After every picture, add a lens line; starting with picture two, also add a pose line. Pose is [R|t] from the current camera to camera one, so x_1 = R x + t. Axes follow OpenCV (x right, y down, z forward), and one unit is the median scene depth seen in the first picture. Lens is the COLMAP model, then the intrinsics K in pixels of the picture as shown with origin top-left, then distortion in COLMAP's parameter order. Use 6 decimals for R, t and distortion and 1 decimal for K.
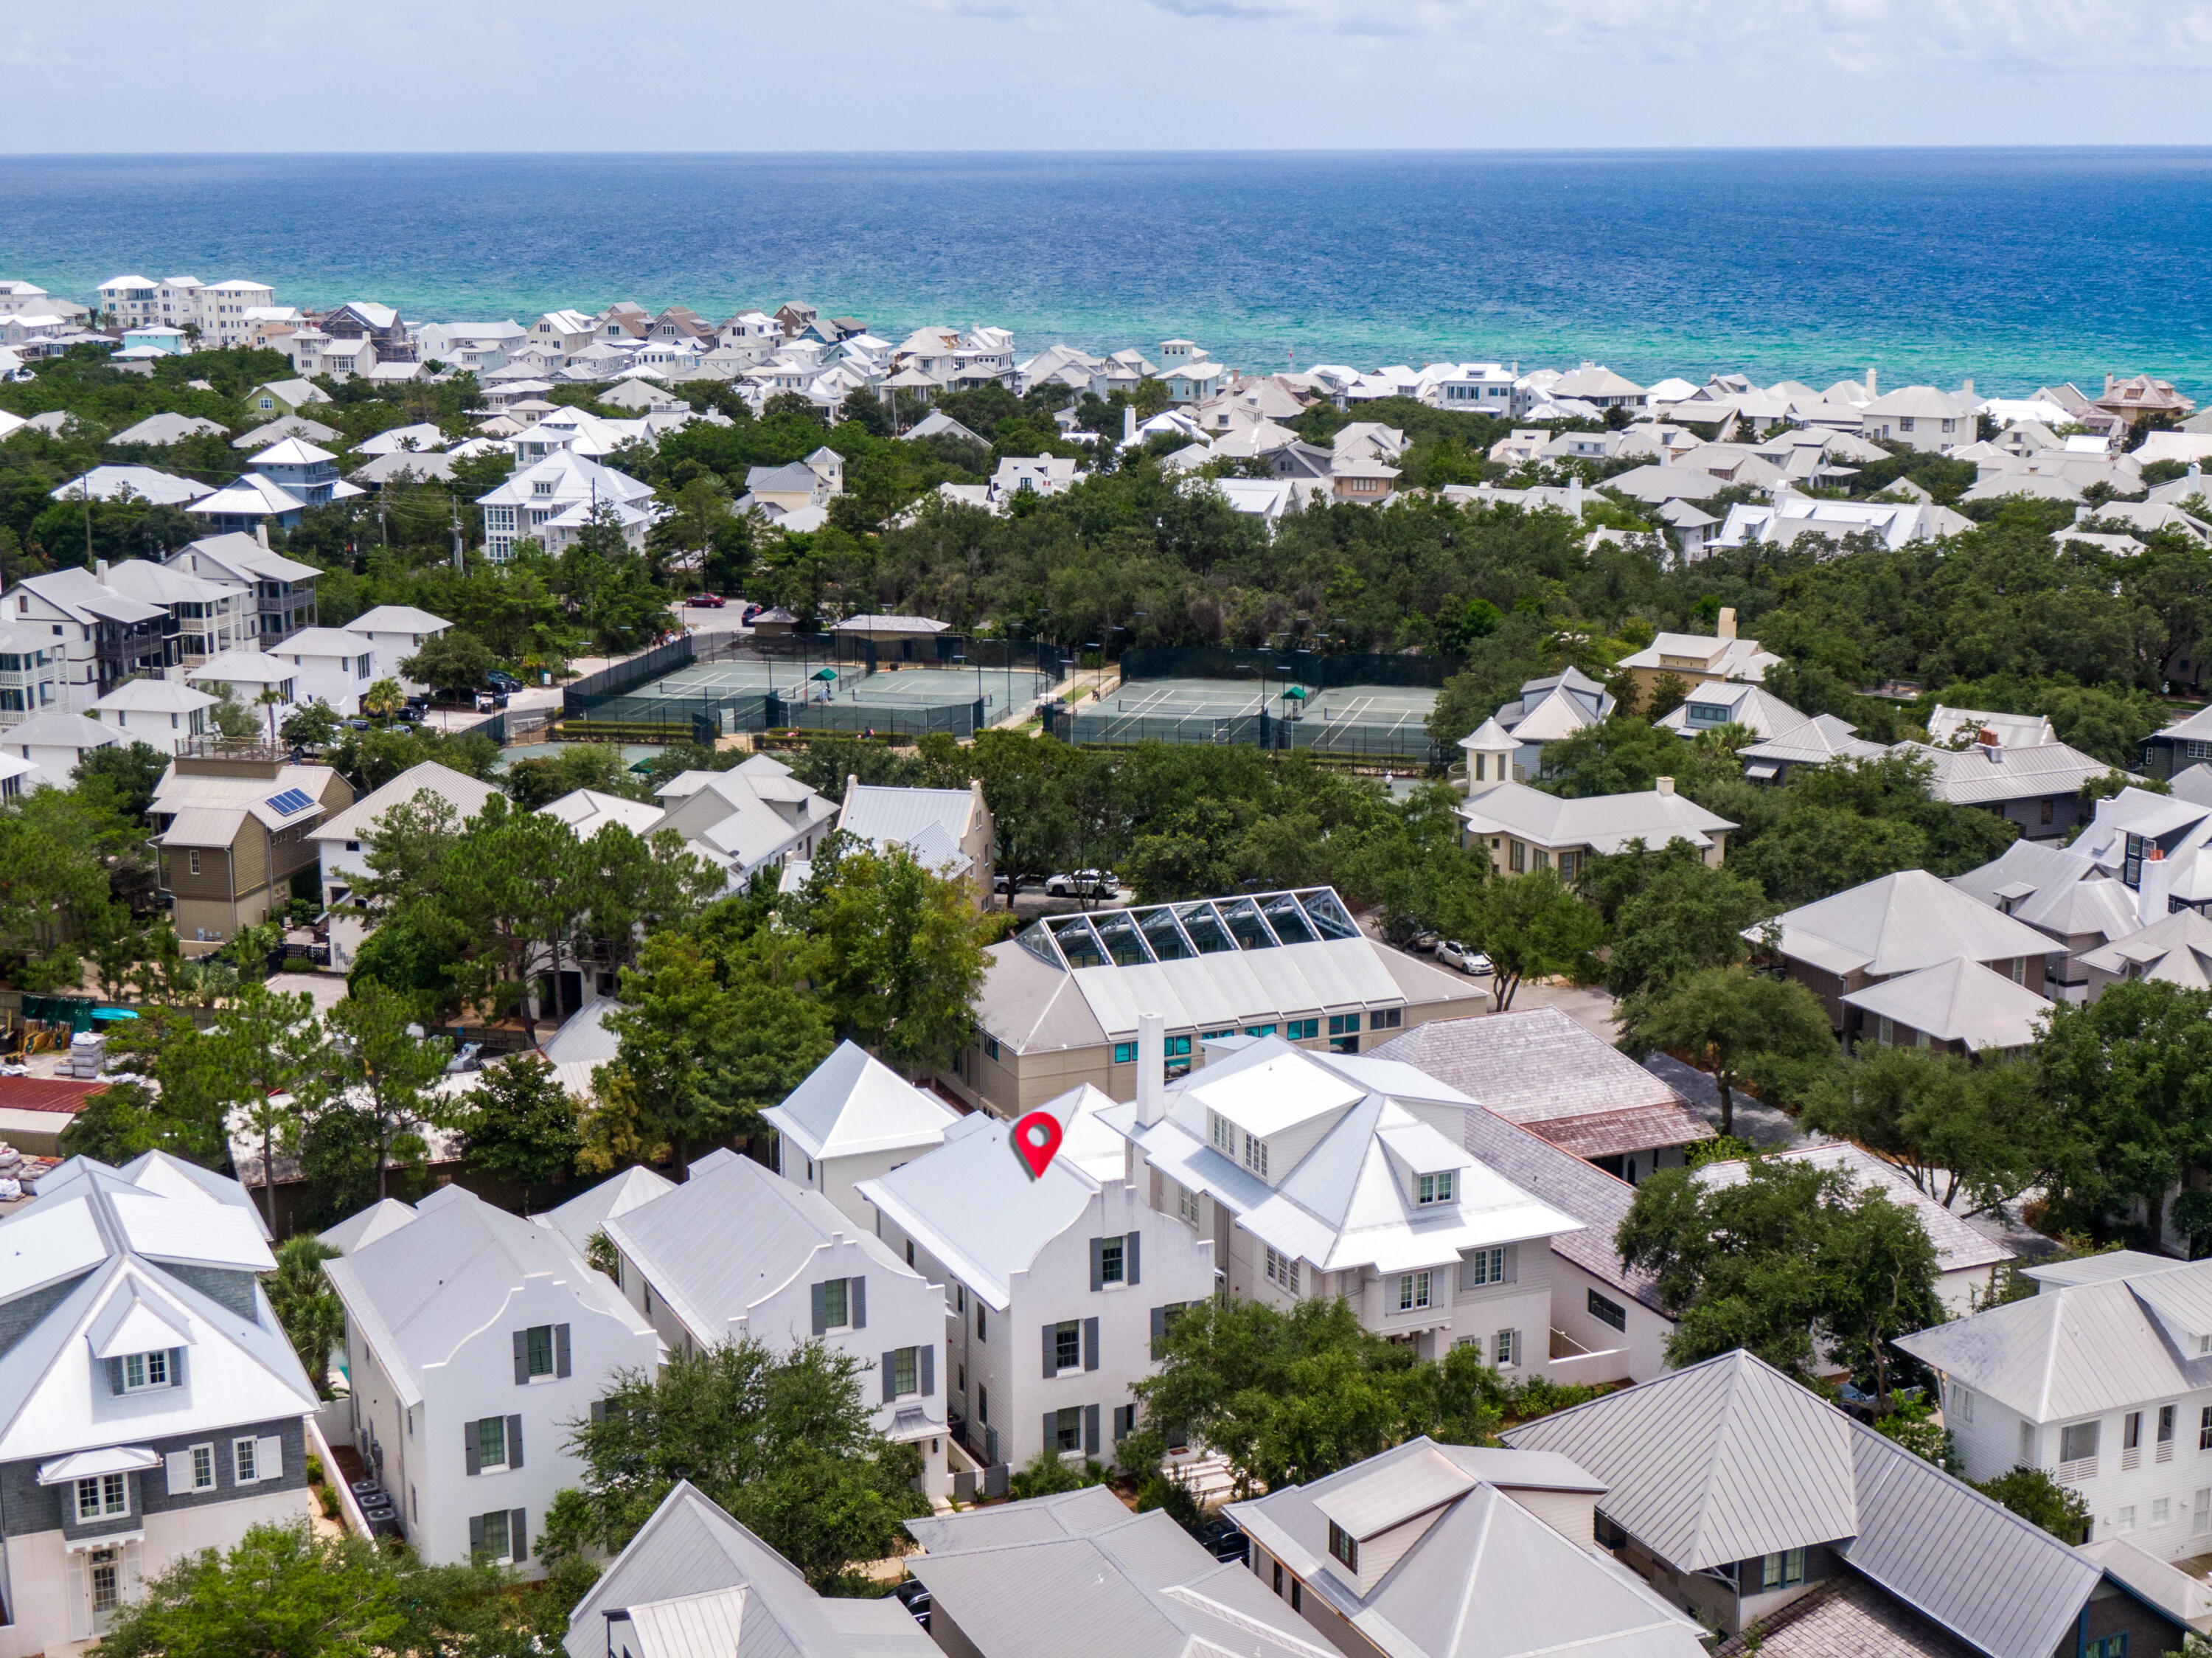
lens RADIAL K [[3198.7, 0, 1087.2], [0, 3198.7, 784.7], [0, 0, 1]] dist [0.021439, 0.000000]
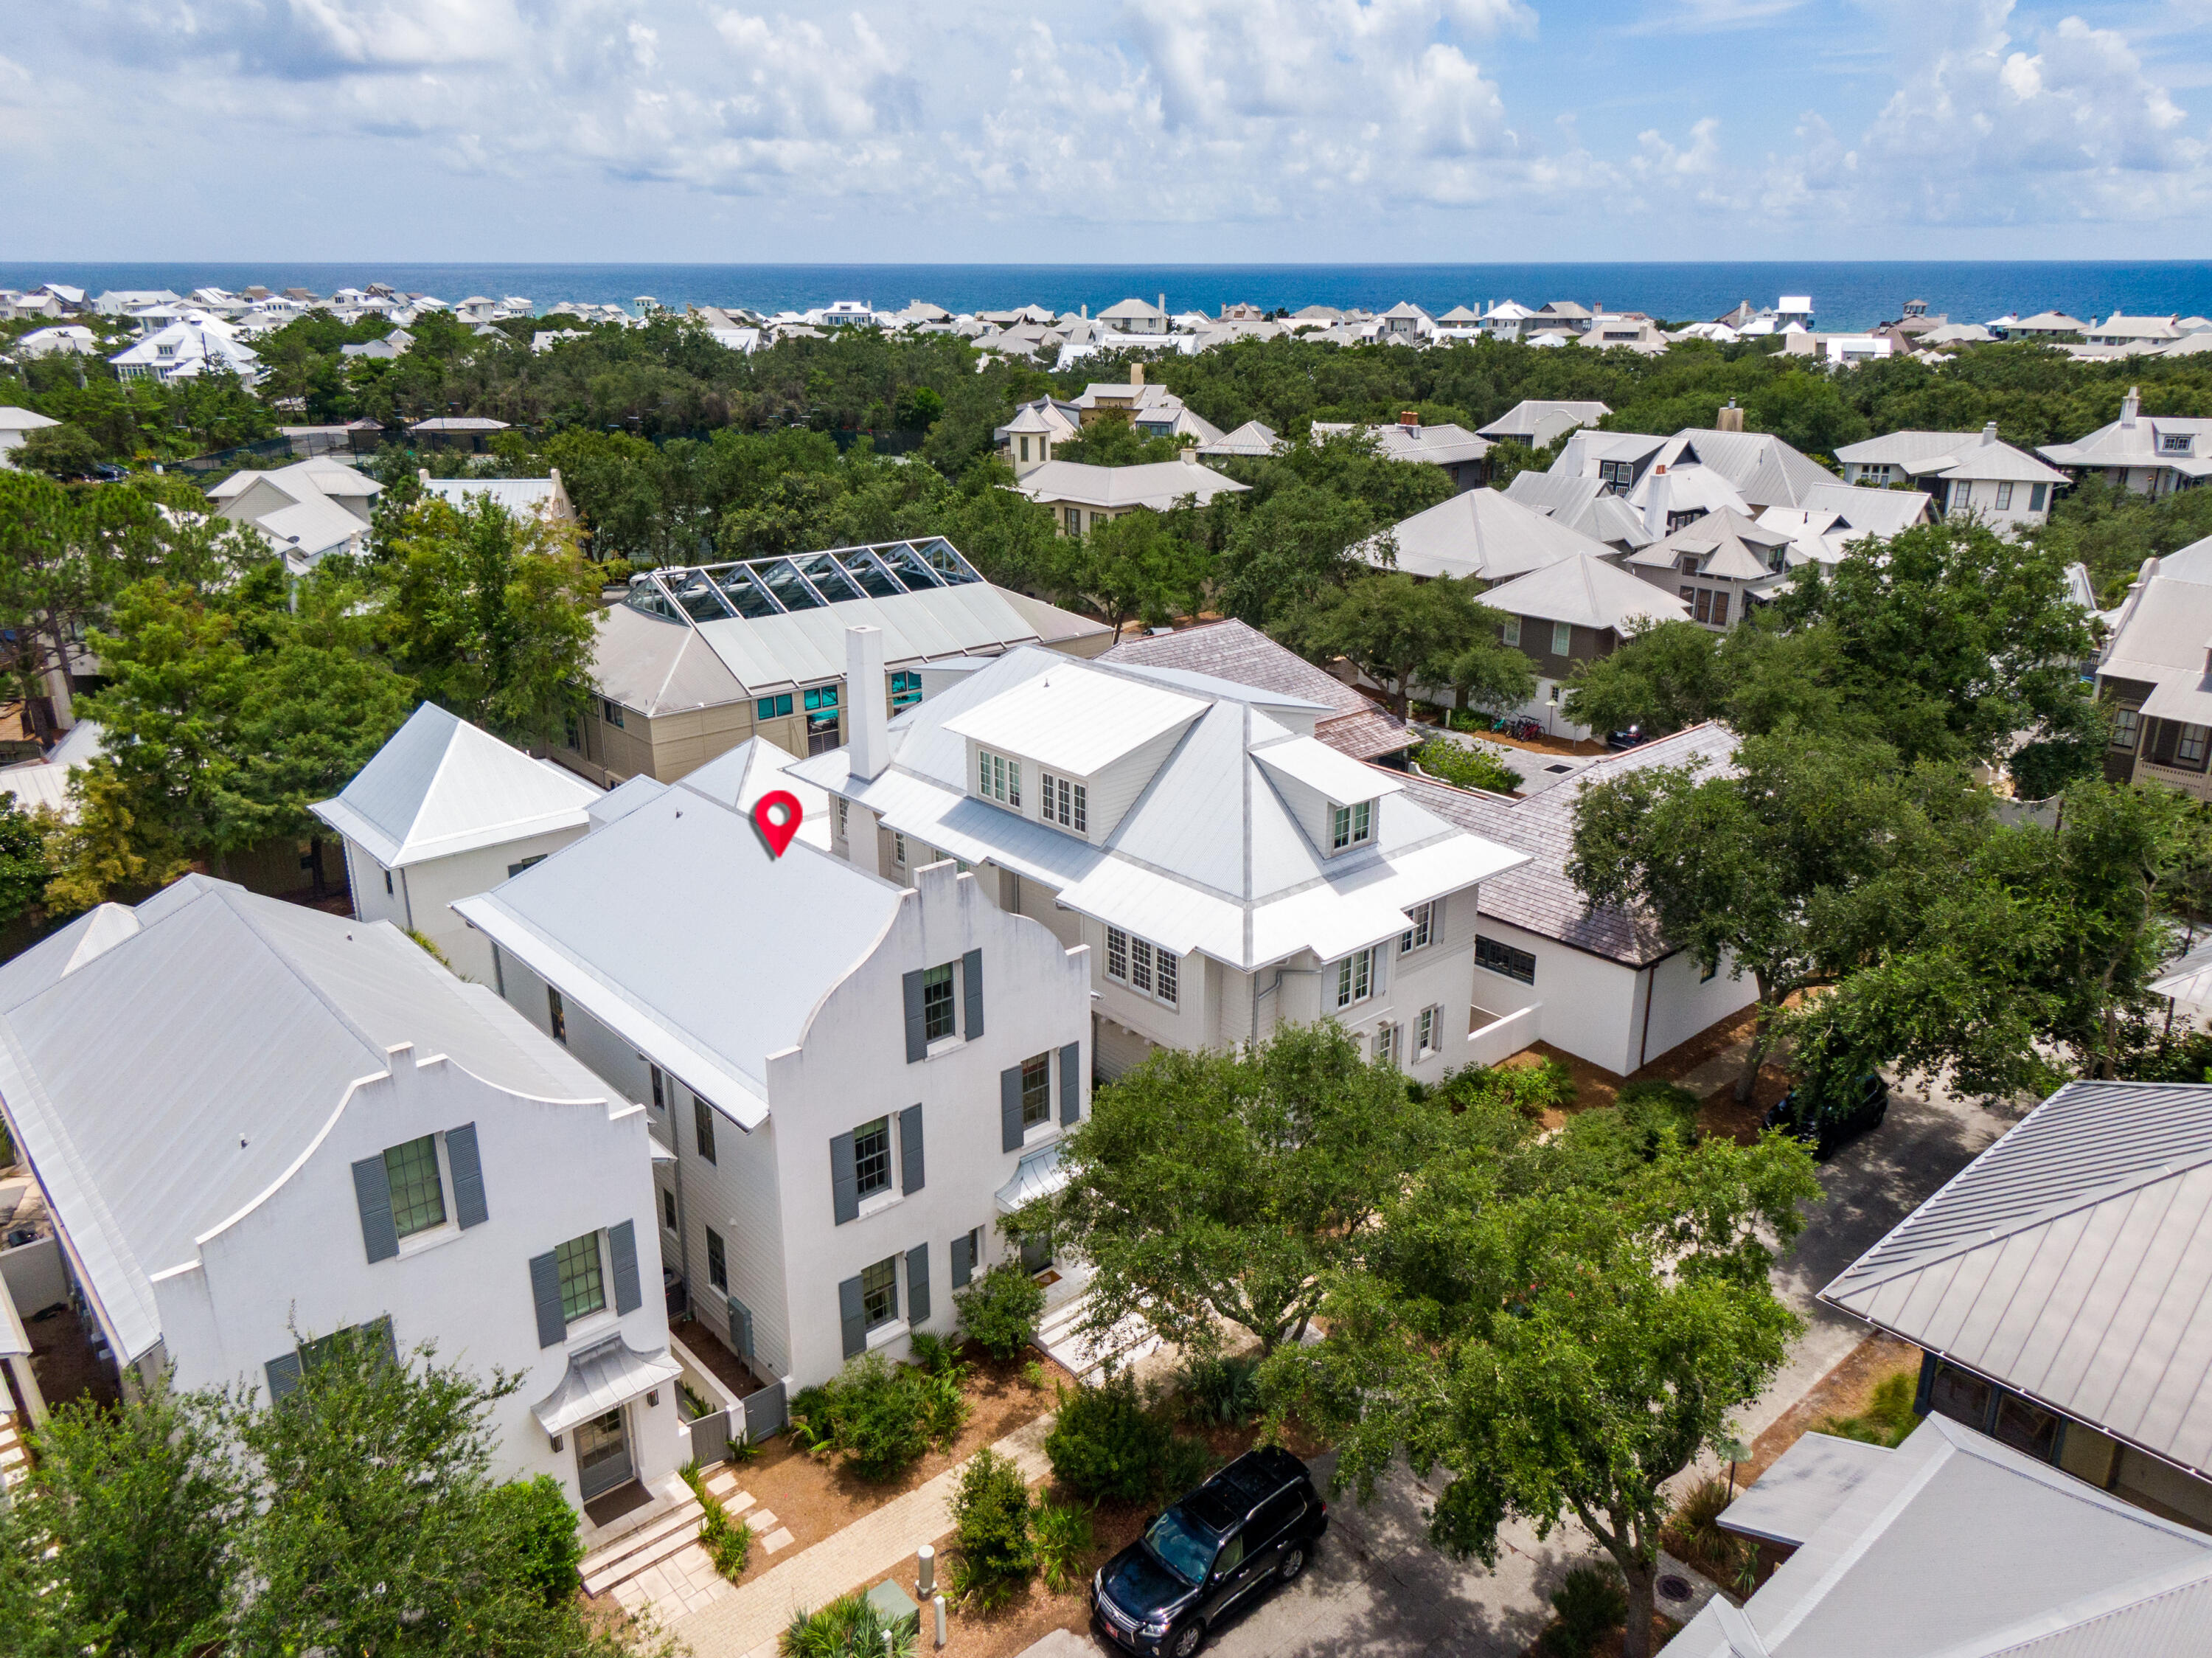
lens RADIAL K [[1614.9, 0, 1101.7], [0, 1614.9, 840.5], [0, 0, 1]] dist [0.038918, -0.055259]
pose [[0.954096, -0.097373, 0.283229, -0.025929], [0.056370, 0.987155, 0.149487, 0.047128], [-0.294147, -0.126660, 0.947330, 0.434820]]
